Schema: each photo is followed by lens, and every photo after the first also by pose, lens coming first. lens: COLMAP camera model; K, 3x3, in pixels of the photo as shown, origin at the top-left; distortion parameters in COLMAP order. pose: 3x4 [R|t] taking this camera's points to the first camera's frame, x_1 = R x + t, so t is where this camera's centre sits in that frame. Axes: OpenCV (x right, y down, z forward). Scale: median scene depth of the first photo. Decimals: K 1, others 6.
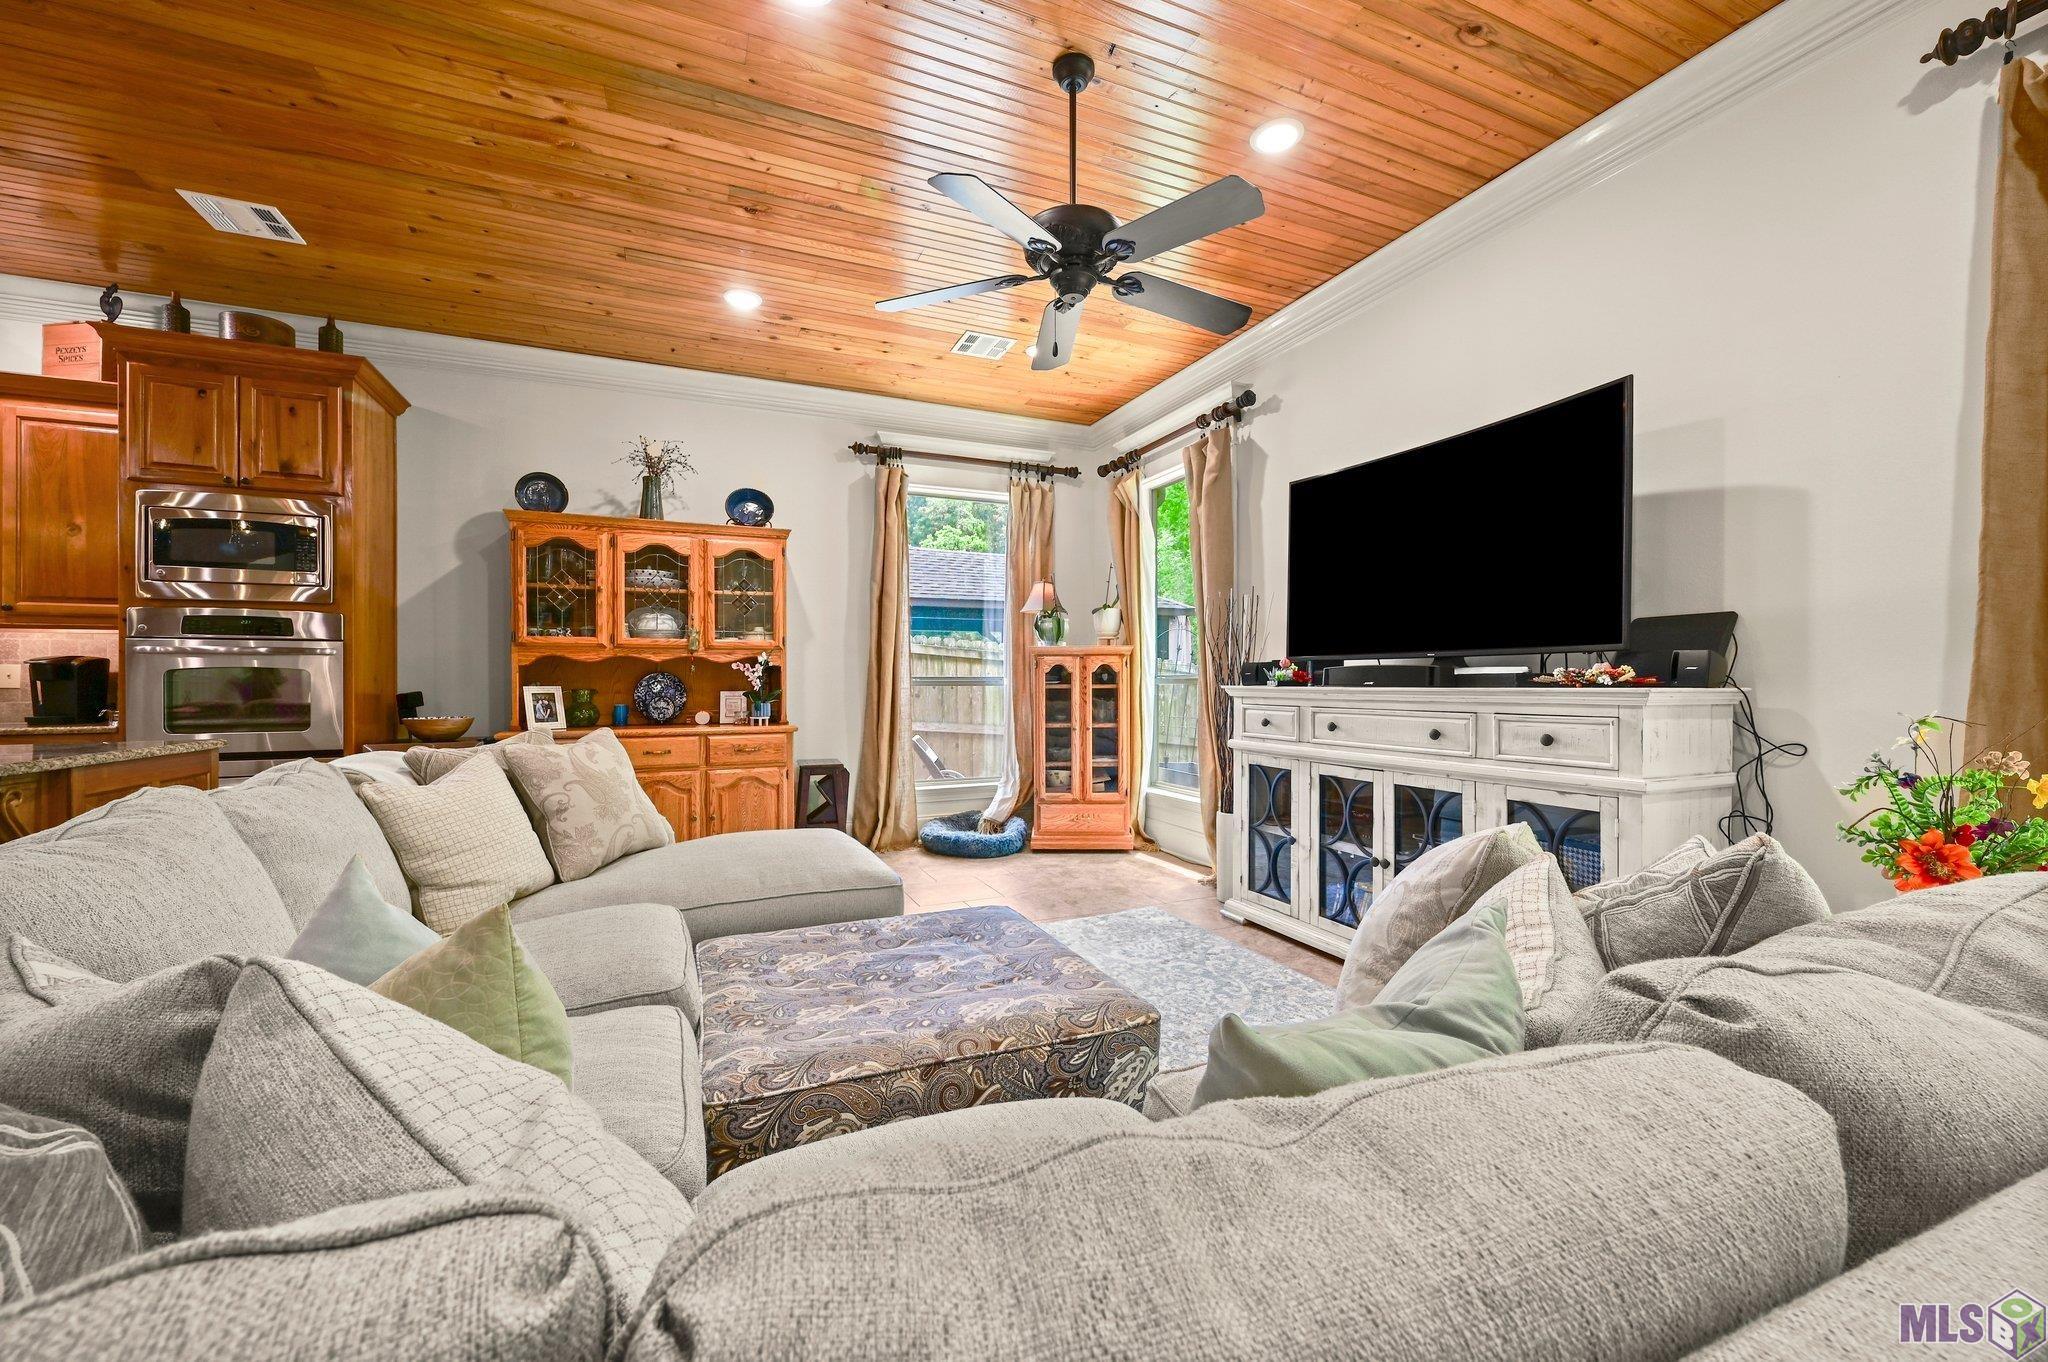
lens RADIAL K [[792.4, 0, 1023.1], [0, 792.4, 682.9], [0, 0, 1]] dist [-0.011889, 0.001202]
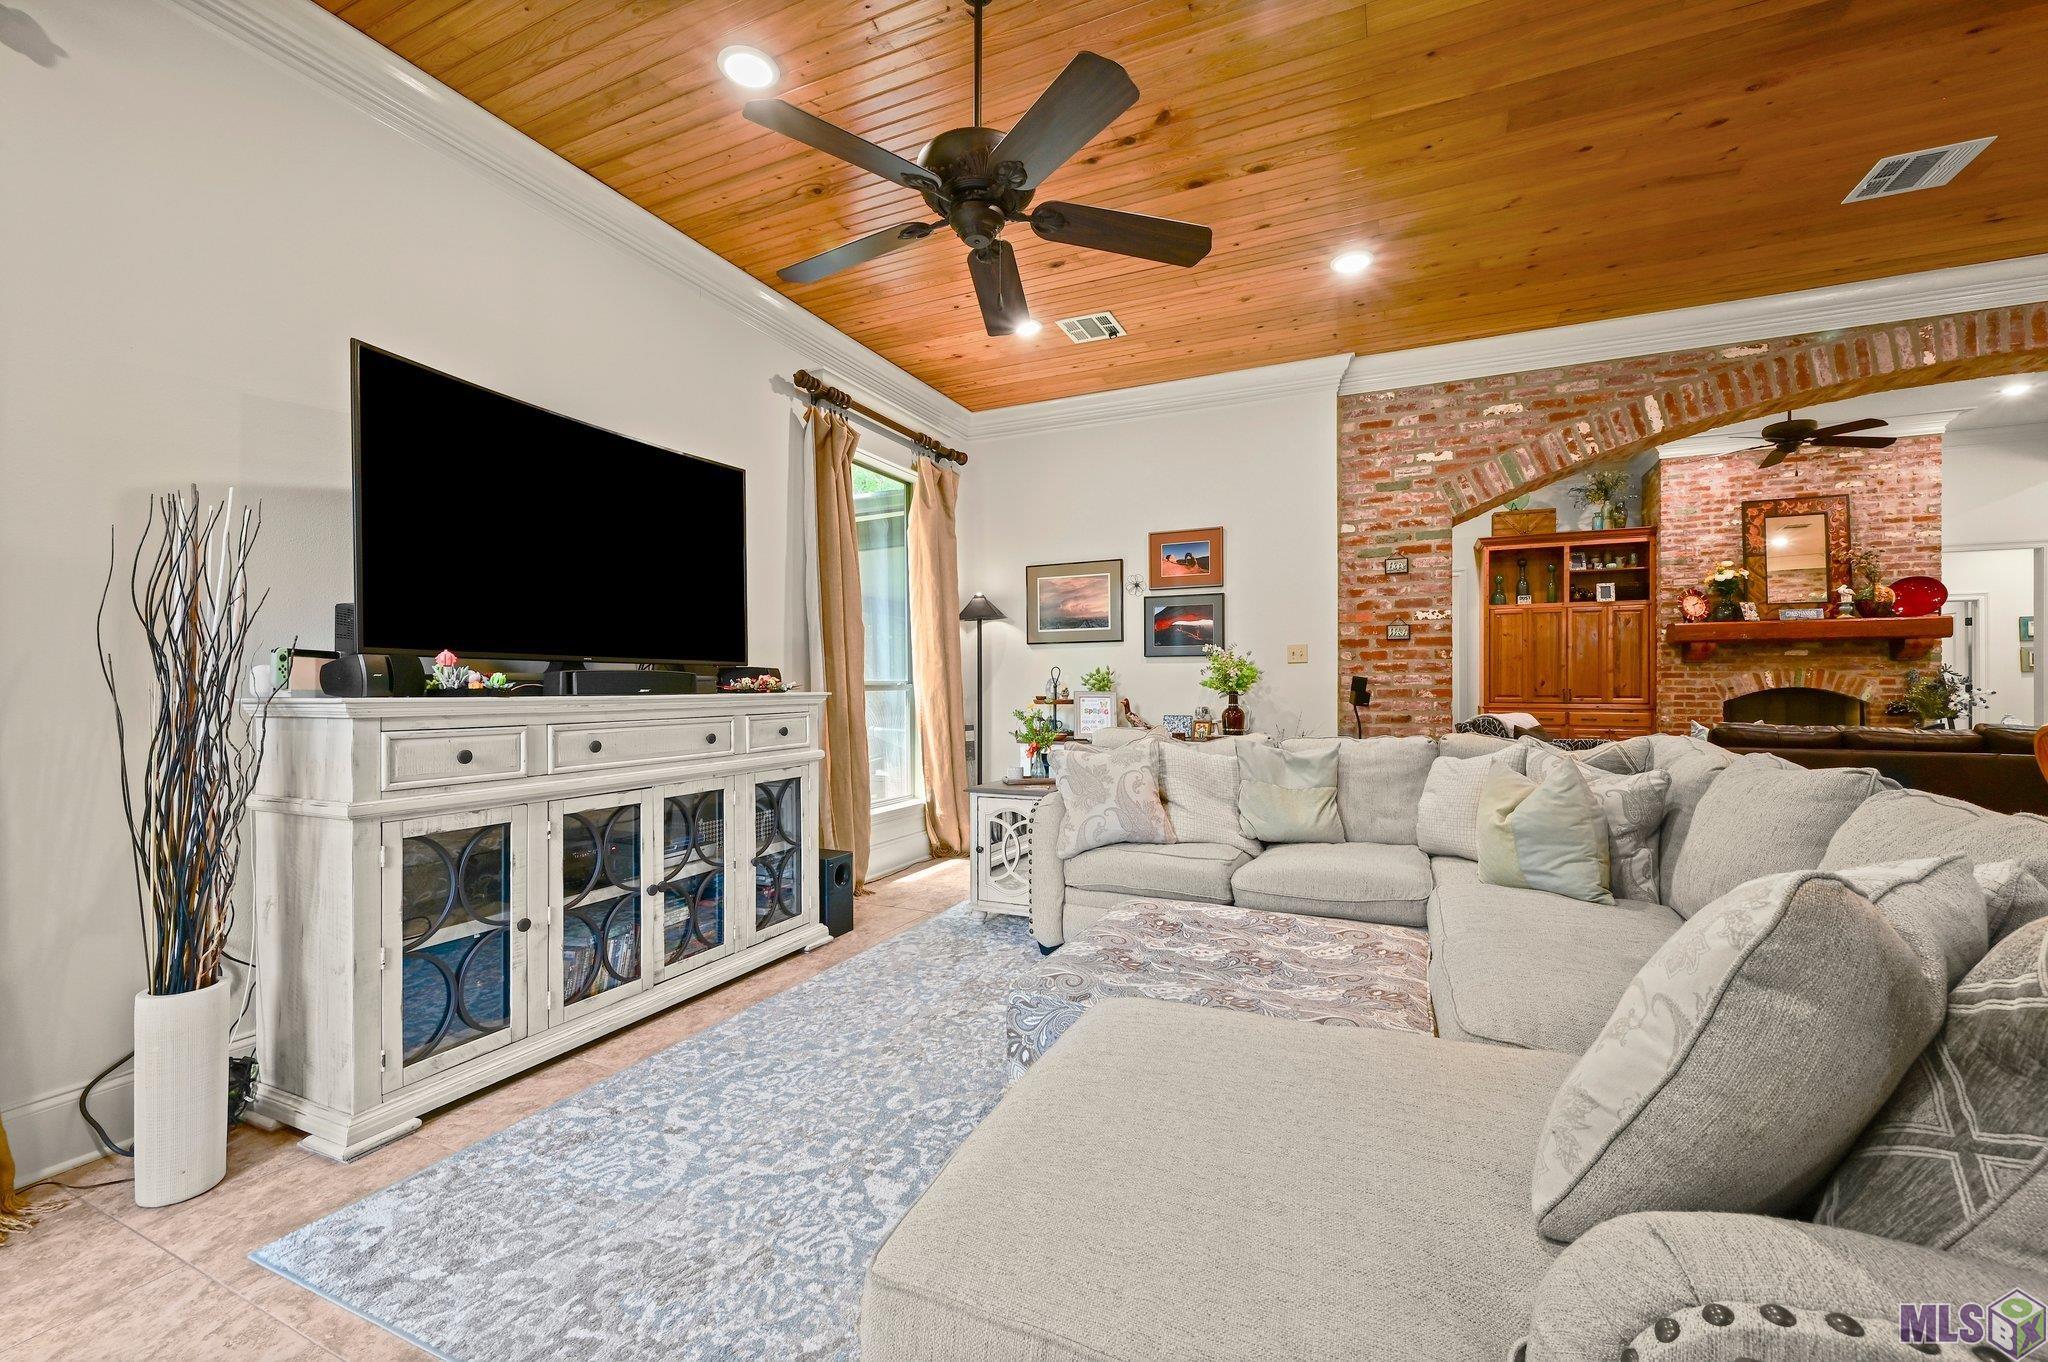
lens RADIAL K [[792.4, 0, 1038.9], [0, 792.4, 680.4], [0, 0, 1]] dist [-0.011889, 0.001202]
pose [[-0.661840, 0.008319, 0.749599, -0.441061], [0.007231, 0.999963, -0.004713, -0.003151], [-0.749611, 0.002301, -0.661875, 1.075494]]
